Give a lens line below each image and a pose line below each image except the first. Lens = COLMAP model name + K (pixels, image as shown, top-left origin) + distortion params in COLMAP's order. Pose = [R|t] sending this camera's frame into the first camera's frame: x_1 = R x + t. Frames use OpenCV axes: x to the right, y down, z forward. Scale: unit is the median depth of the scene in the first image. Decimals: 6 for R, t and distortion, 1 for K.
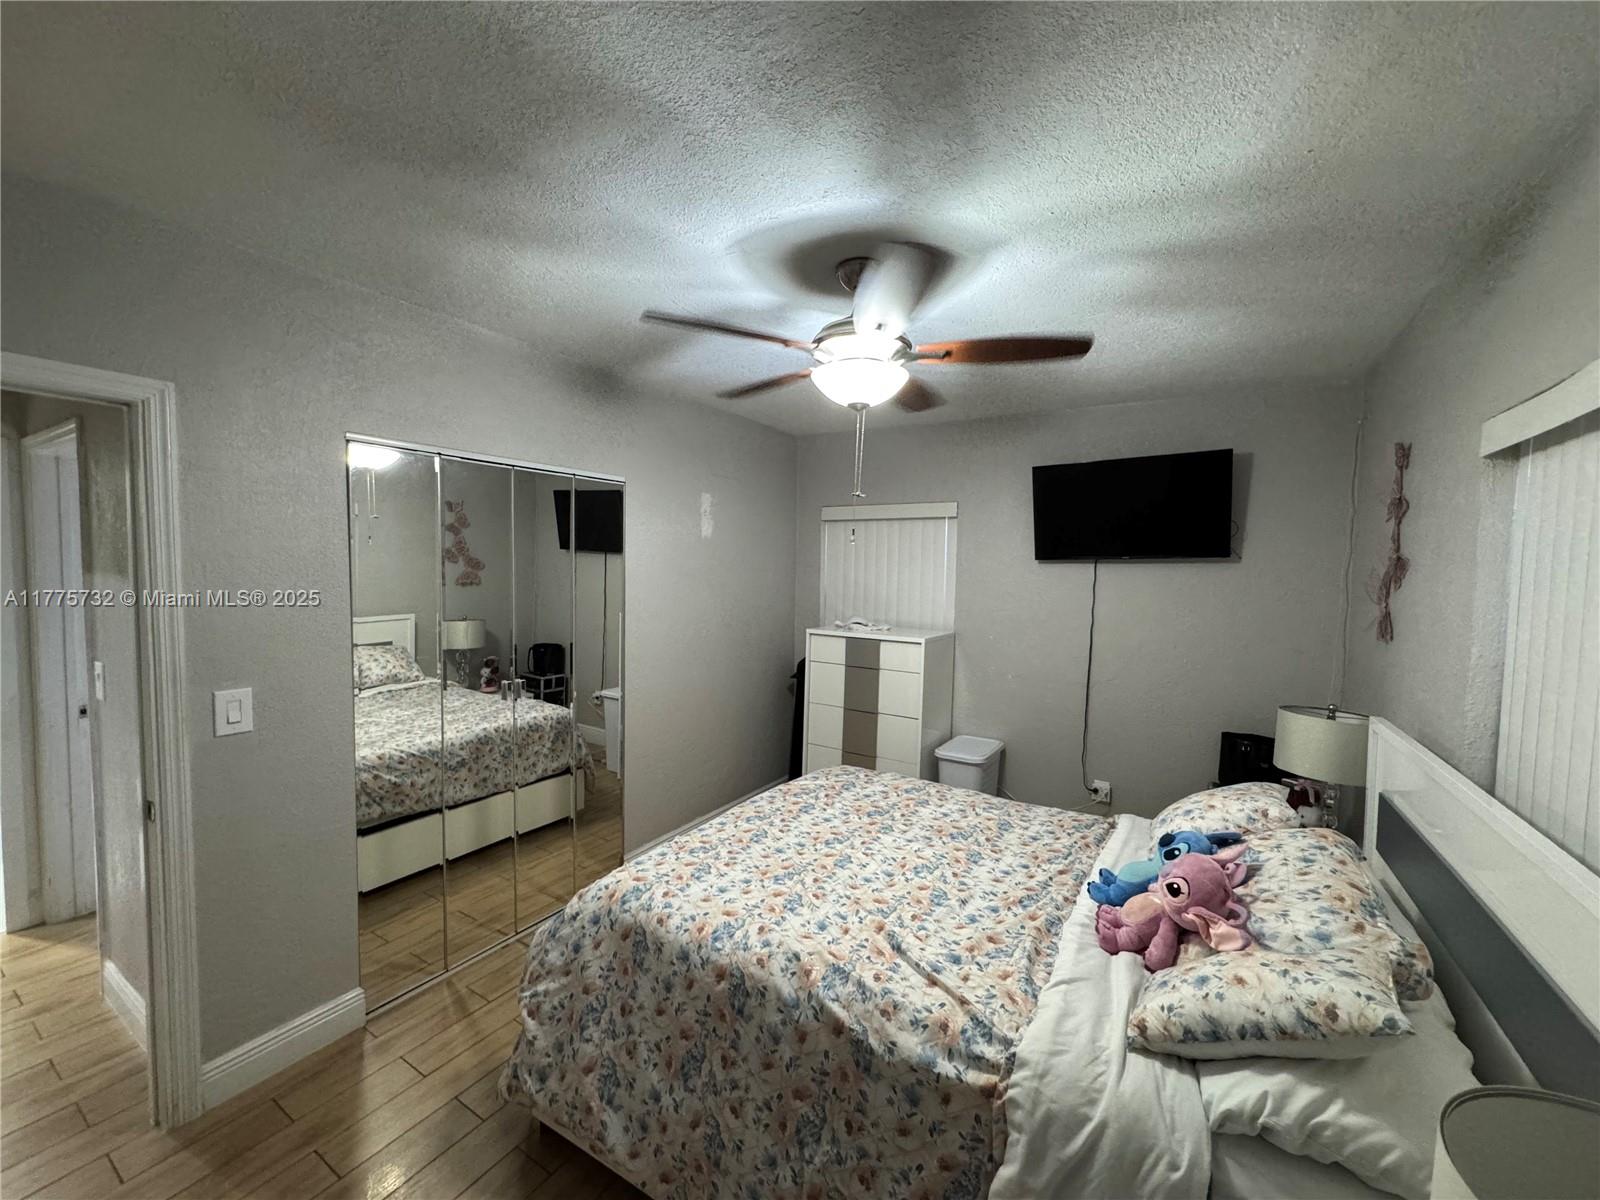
lens RADIAL K [[638.2, 0, 801.1], [0, 638.2, 599.6], [0, 0, 1]] dist [-0.004183, -0.000132]
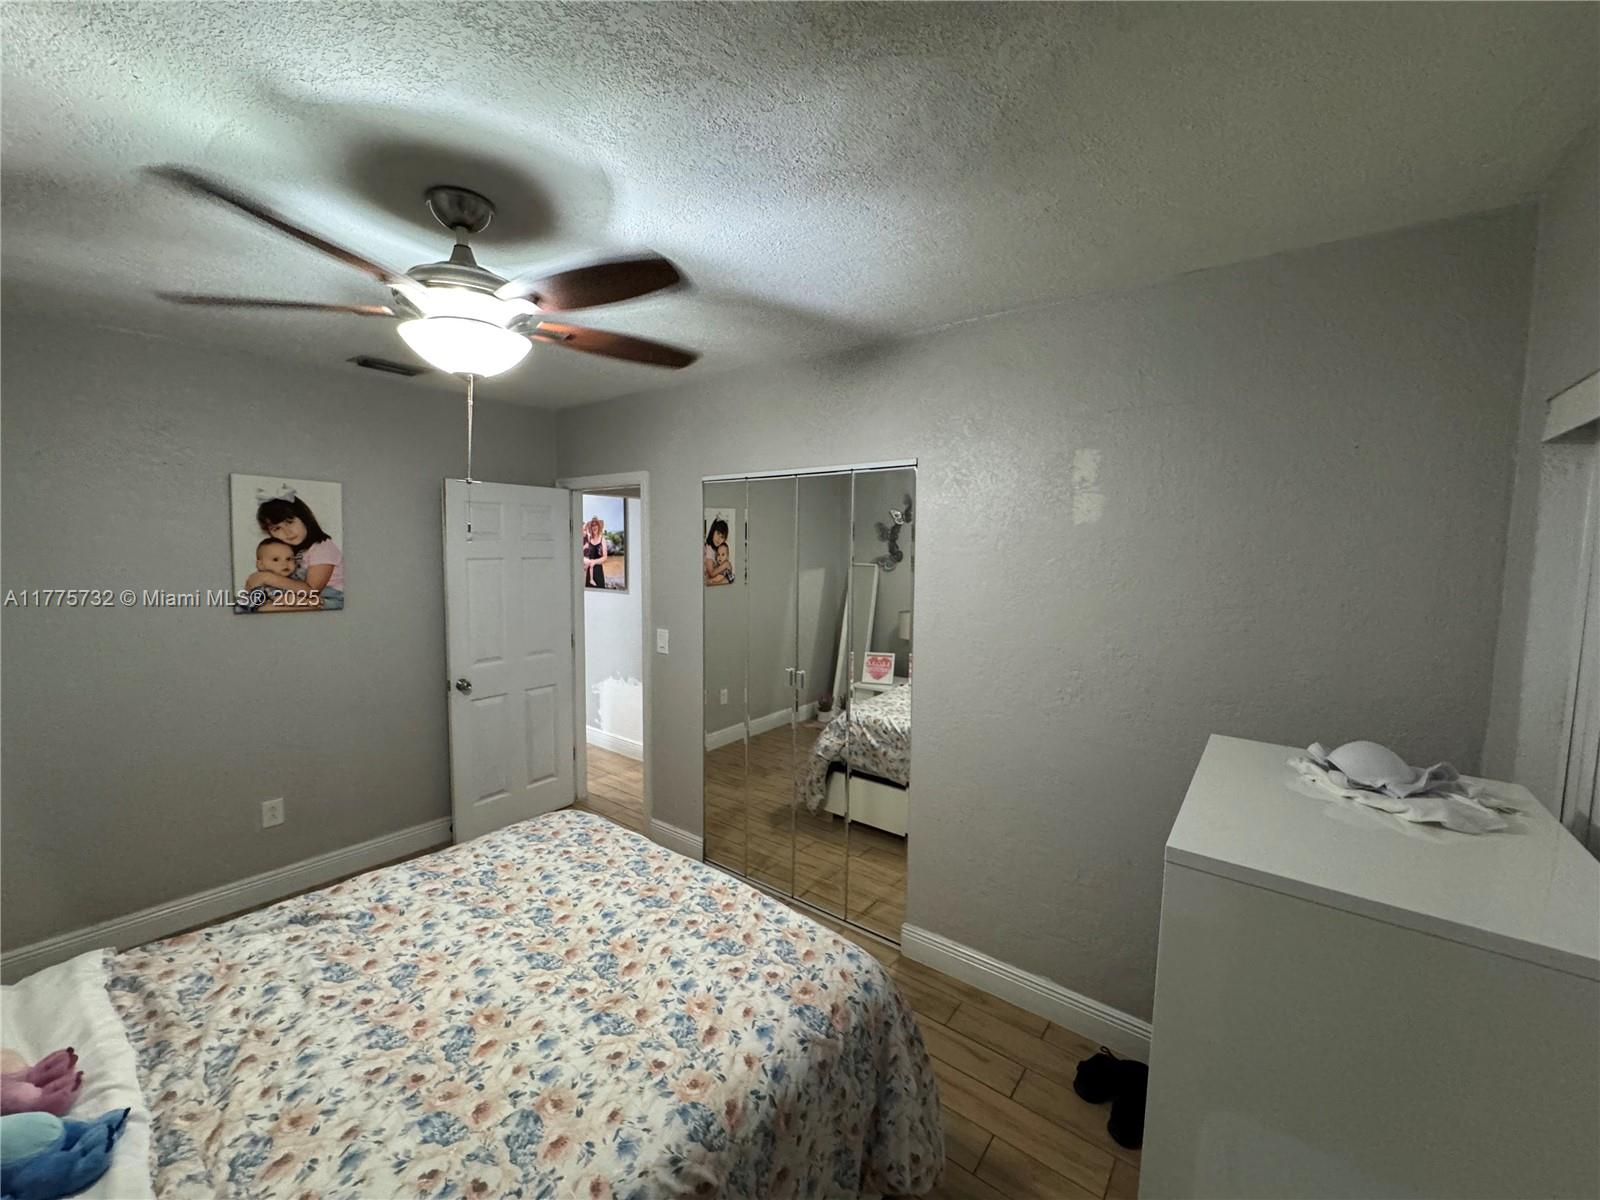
lens RADIAL K [[638.2, 0, 801.1], [0, 638.2, 599.6], [0, 0, 1]] dist [-0.004183, -0.000132]
pose [[-0.105877, 0.066486, -0.992154, 0.785253], [-0.065519, 0.995128, 0.073677, -0.094049], [0.992218, 0.072806, -0.101005, 1.377129]]
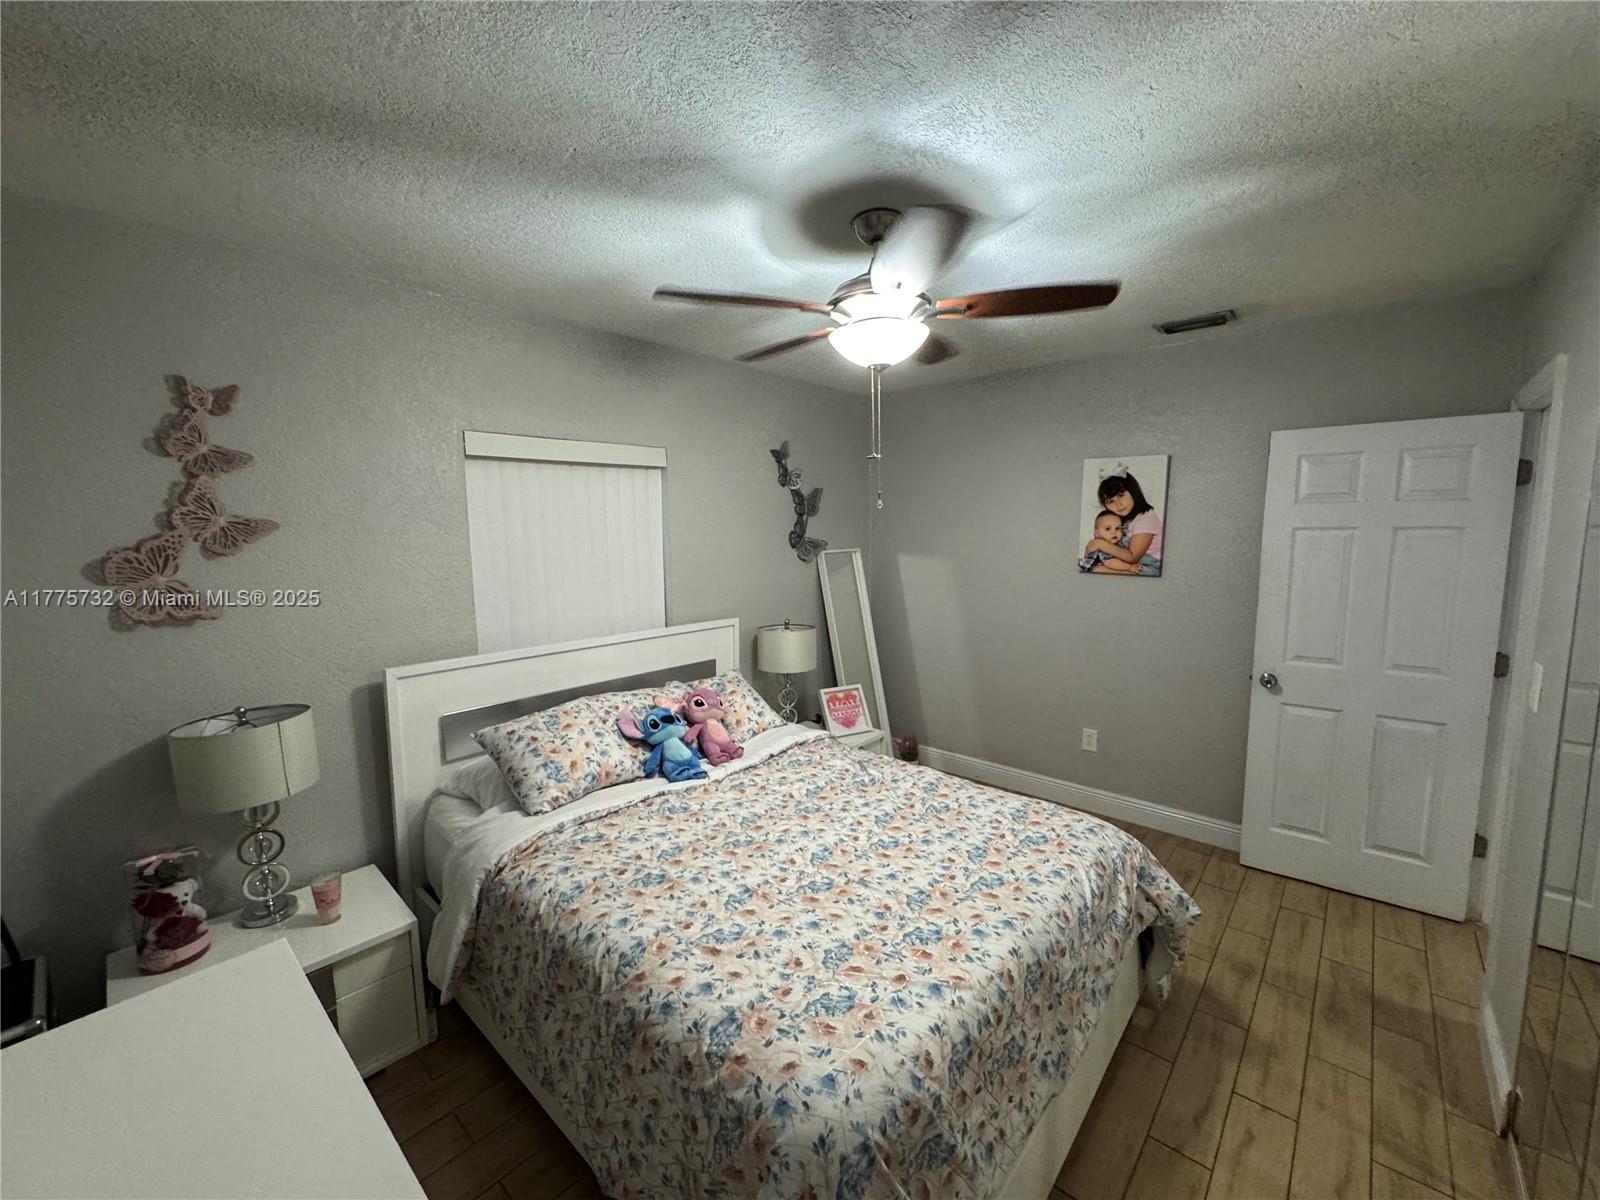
lens RADIAL K [[638.2, 0, 801.1], [0, 638.2, 599.6], [0, 0, 1]] dist [-0.004183, -0.000132]
pose [[-0.984531, -0.022760, 0.173725, 0.024961], [0.007058, 0.985570, 0.169119, -0.105729], [-0.175067, 0.167729, -0.970164, 1.825651]]
